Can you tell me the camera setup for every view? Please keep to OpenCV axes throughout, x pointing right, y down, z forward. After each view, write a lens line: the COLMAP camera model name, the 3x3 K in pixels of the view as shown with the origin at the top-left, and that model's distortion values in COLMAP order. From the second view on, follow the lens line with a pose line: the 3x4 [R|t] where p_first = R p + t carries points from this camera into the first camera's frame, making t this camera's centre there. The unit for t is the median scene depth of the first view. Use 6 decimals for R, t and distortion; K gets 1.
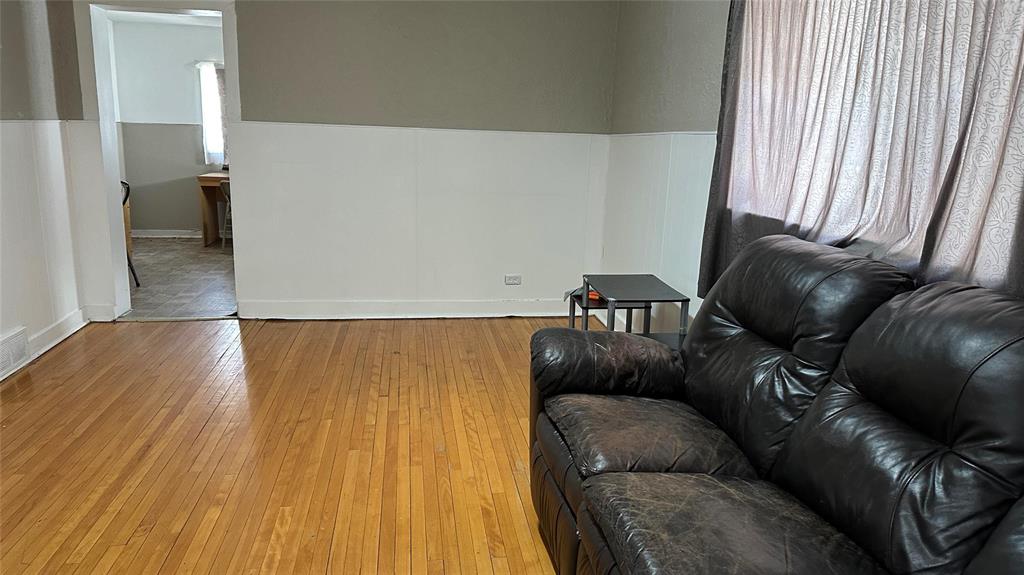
lens RADIAL K [[699.5, 0, 512.4], [0, 699.5, 295.4], [0, 0, 1]] dist [0.034244, -0.022788]
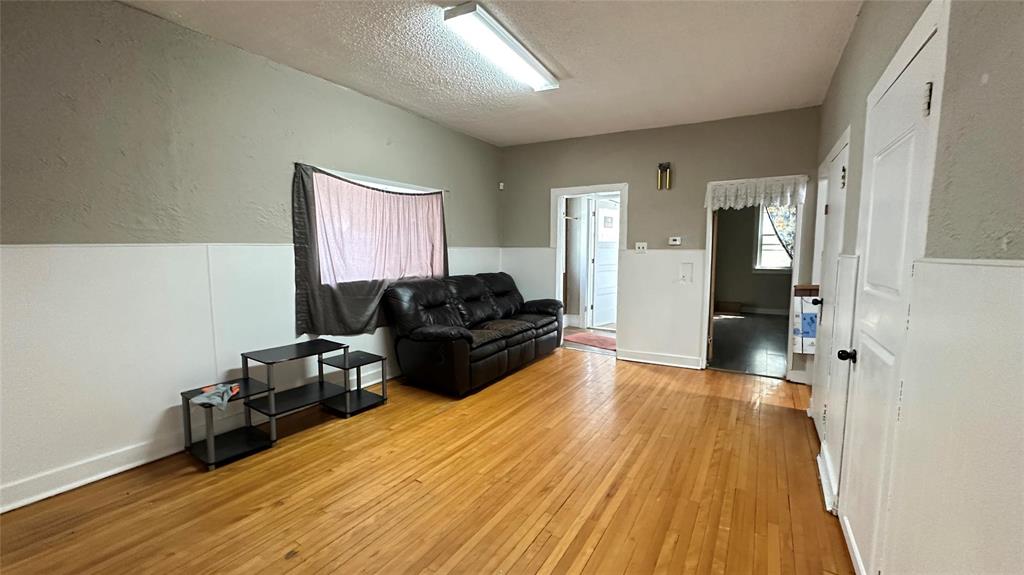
lens RADIAL K [[406.4, 0, 508.3], [0, 406.4, 283.3], [0, 0, 1]] dist [0.000249, 0.000286]
pose [[-0.758758, -0.083476, 0.646002, -0.730156], [0.123875, 0.955163, 0.268922, -0.333513], [-0.639485, 0.284070, -0.714397, 1.365592]]
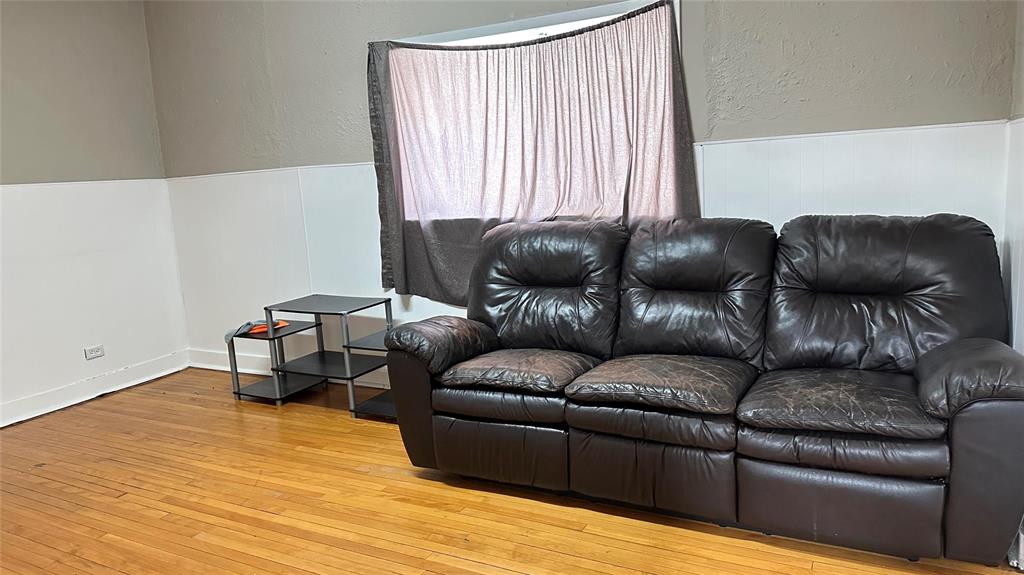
lens RADIAL K [[699.5, 0, 538.3], [0, 699.5, 287.3], [0, 0, 1]] dist [0.034244, -0.022788]
pose [[0.576284, -0.193047, 0.794122, -0.547295], [0.250264, 0.966705, 0.053388, -0.015429], [-0.777988, 0.167974, 0.605409, 0.079017]]
